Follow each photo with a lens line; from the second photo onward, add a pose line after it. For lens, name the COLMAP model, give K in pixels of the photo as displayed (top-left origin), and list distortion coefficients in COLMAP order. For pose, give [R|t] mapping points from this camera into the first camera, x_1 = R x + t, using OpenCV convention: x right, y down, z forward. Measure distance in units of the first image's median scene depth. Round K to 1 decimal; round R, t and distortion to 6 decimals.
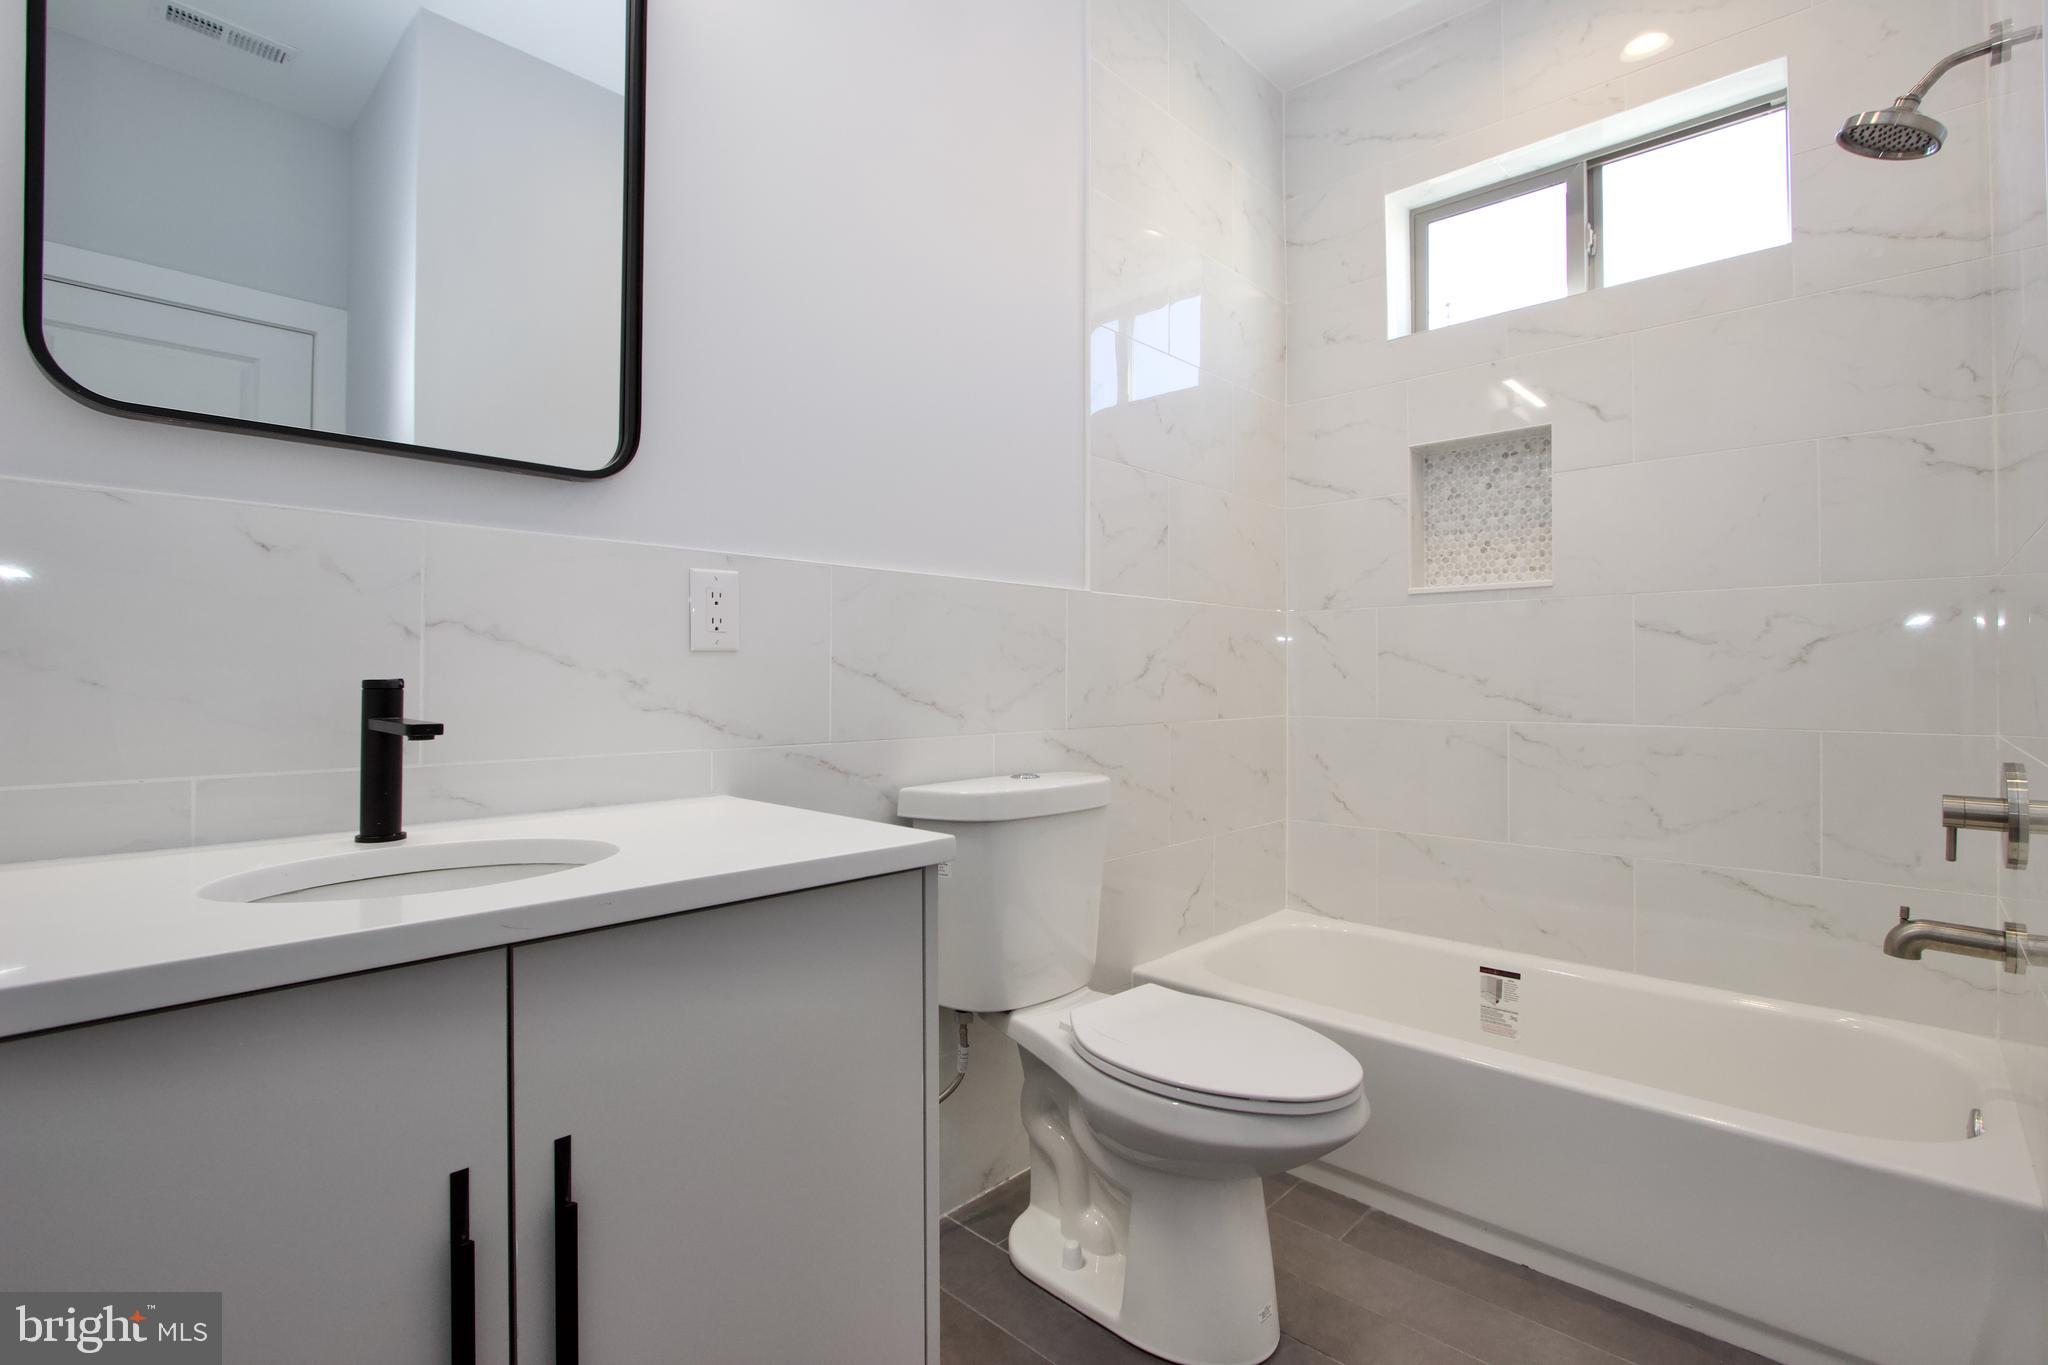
lens RADIAL K [[945.5, 0, 1036.6], [0, 945.5, 674.8], [0, 0, 1]] dist [-0.025328, 0.003552]
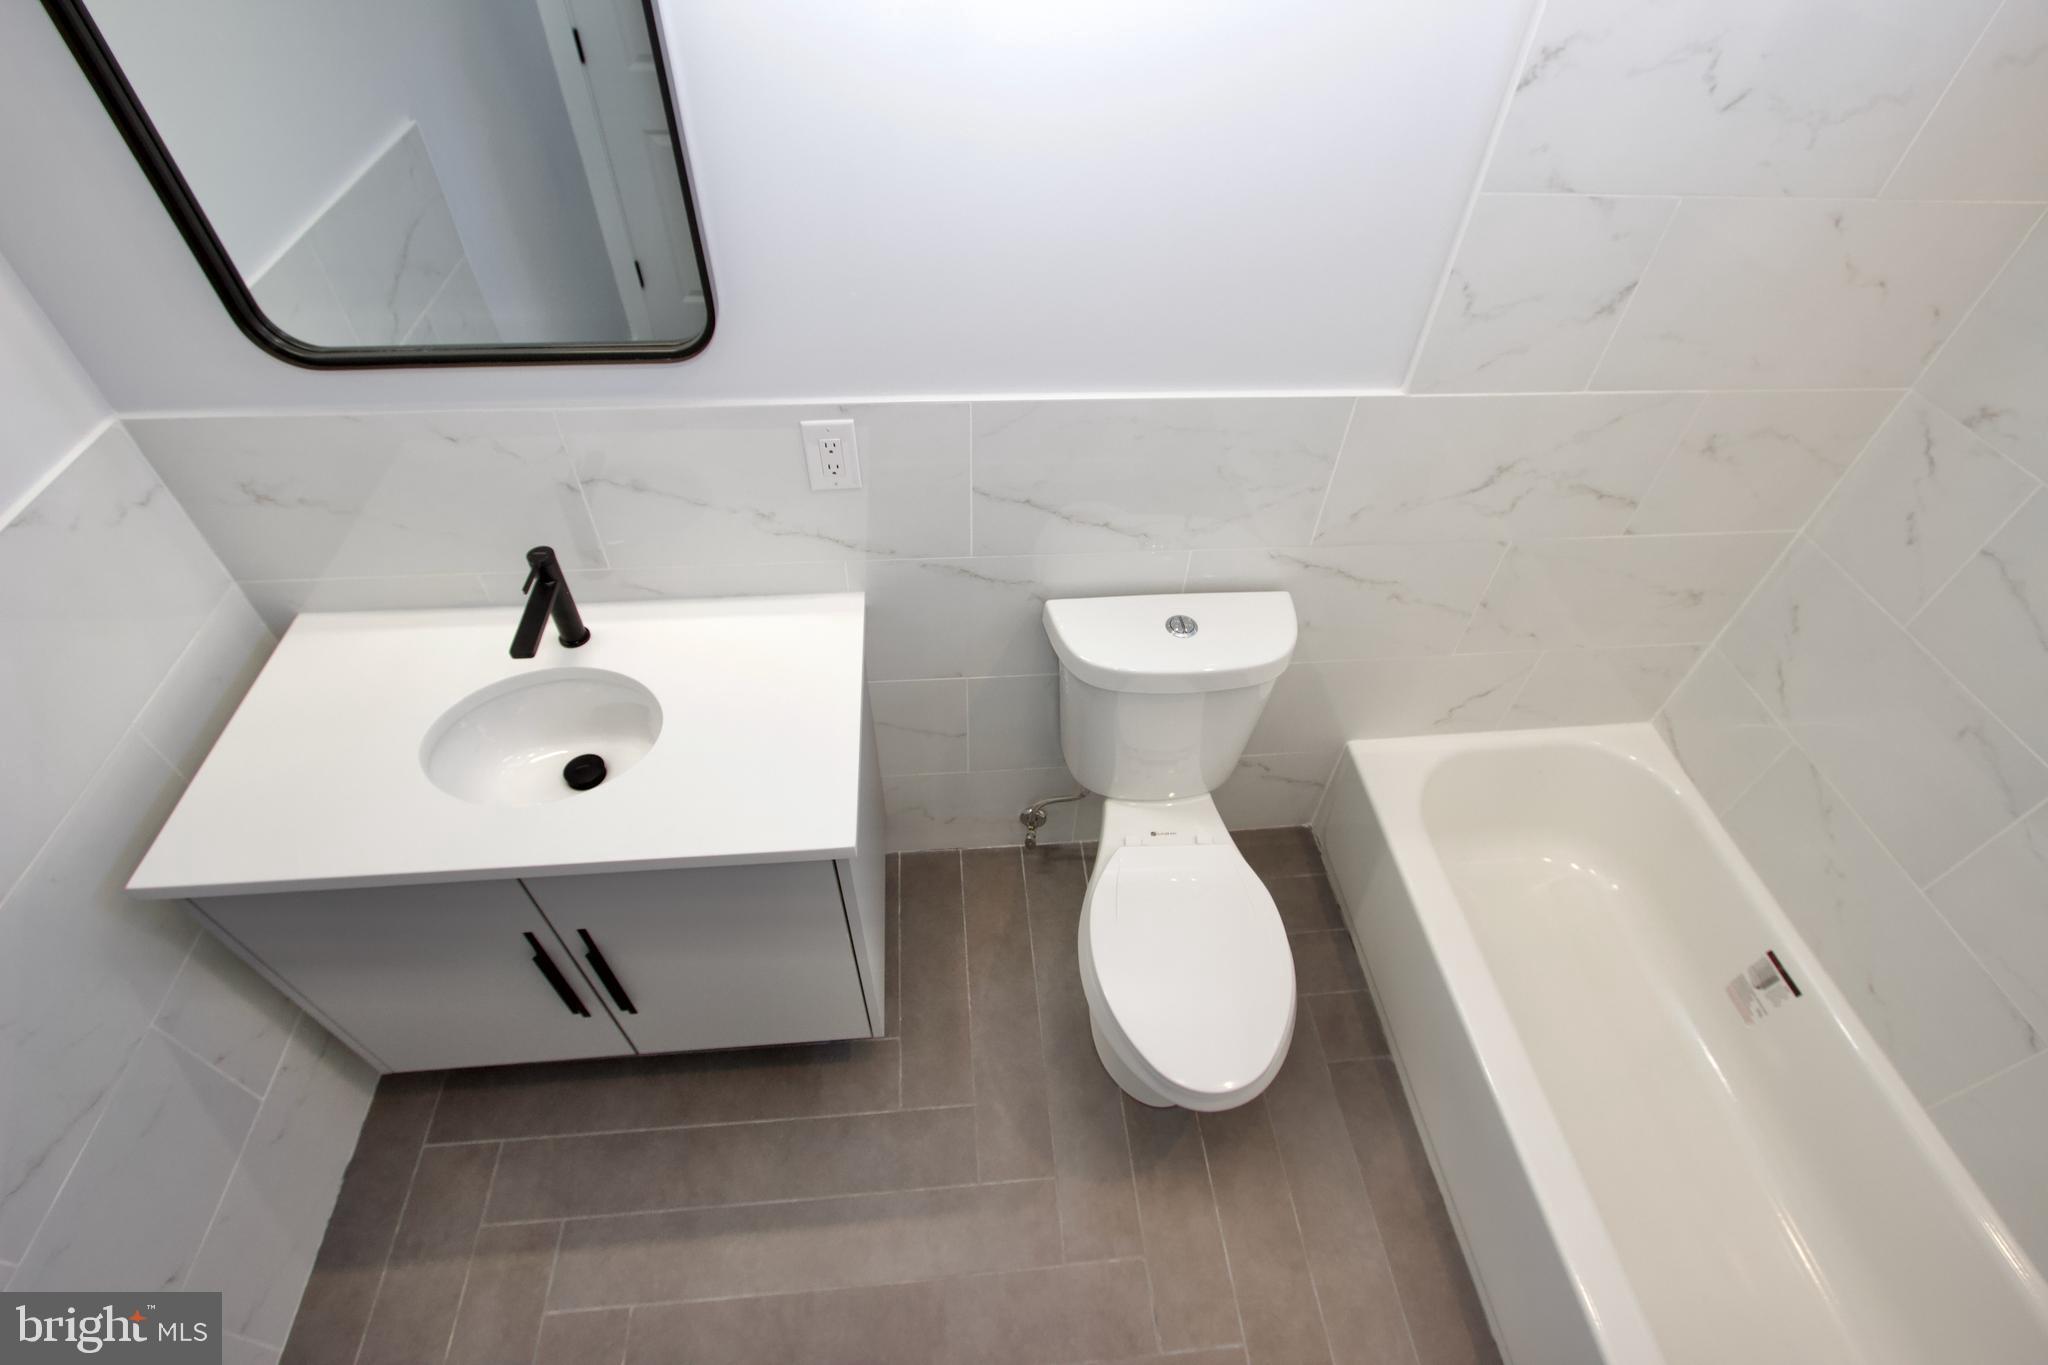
lens RADIAL K [[945.5, 0, 1028.6], [0, 945.5, 677.4], [0, 0, 1]] dist [-0.025328, 0.003552]
pose [[0.750327, 0.501170, -0.431088, 0.327460], [-0.035881, 0.682024, 0.730449, -0.577380], [0.660092, -0.532608, 0.529724, 0.424457]]
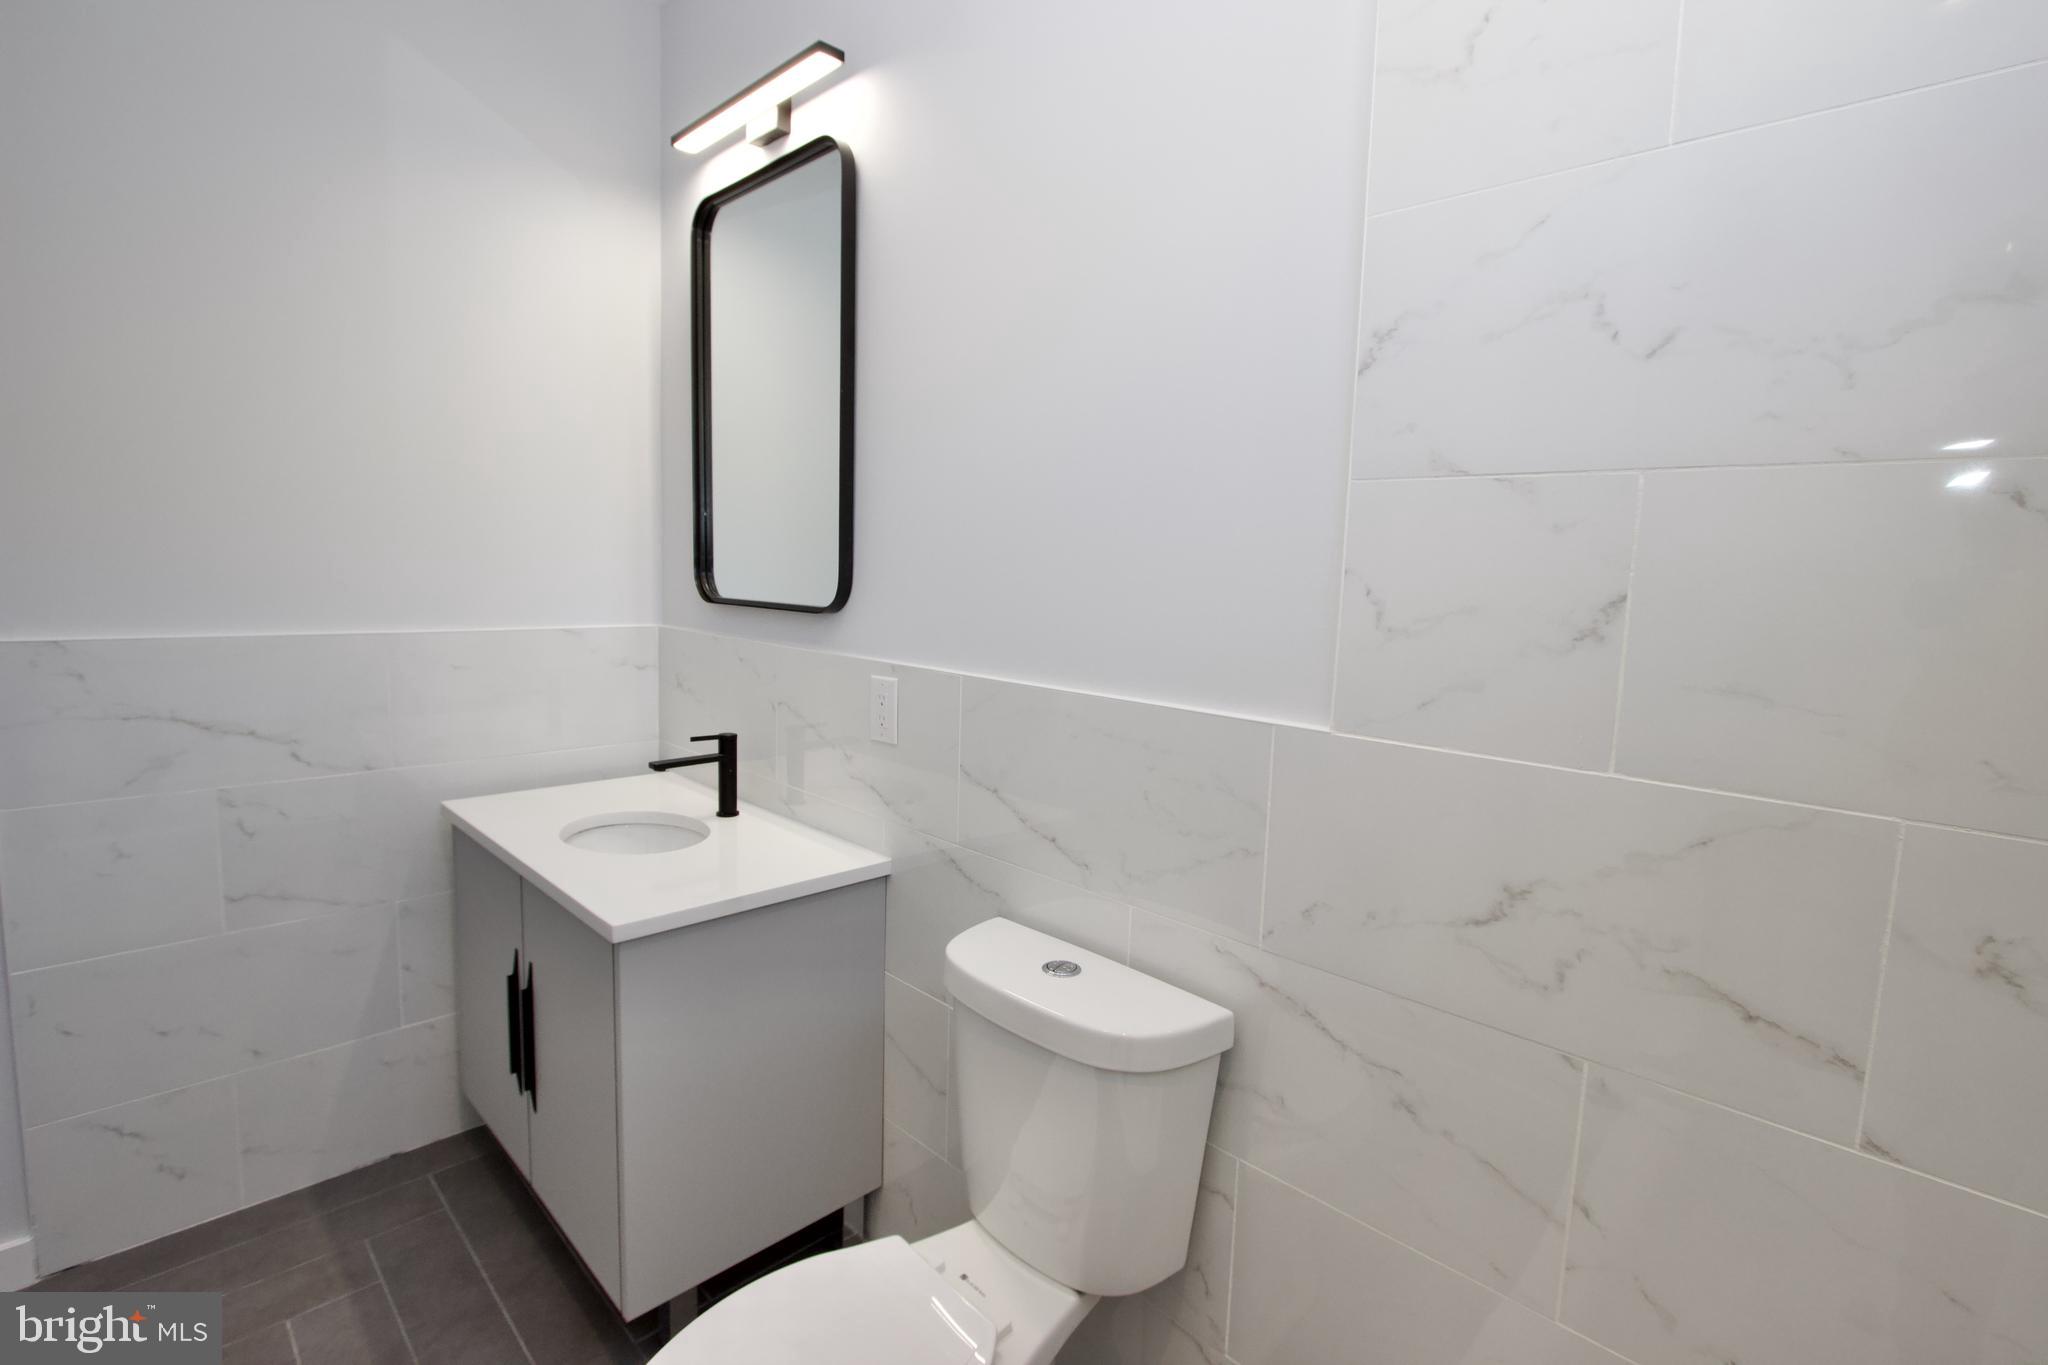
lens RADIAL K [[945.5, 0, 1027.1], [0, 945.5, 676.9], [0, 0, 1]] dist [-0.025328, 0.003552]
pose [[-0.026294, 0.111123, -0.993459, 0.779728], [-0.033893, 0.993132, 0.111984, -0.227003], [0.999080, 0.036616, -0.022347, 1.075928]]
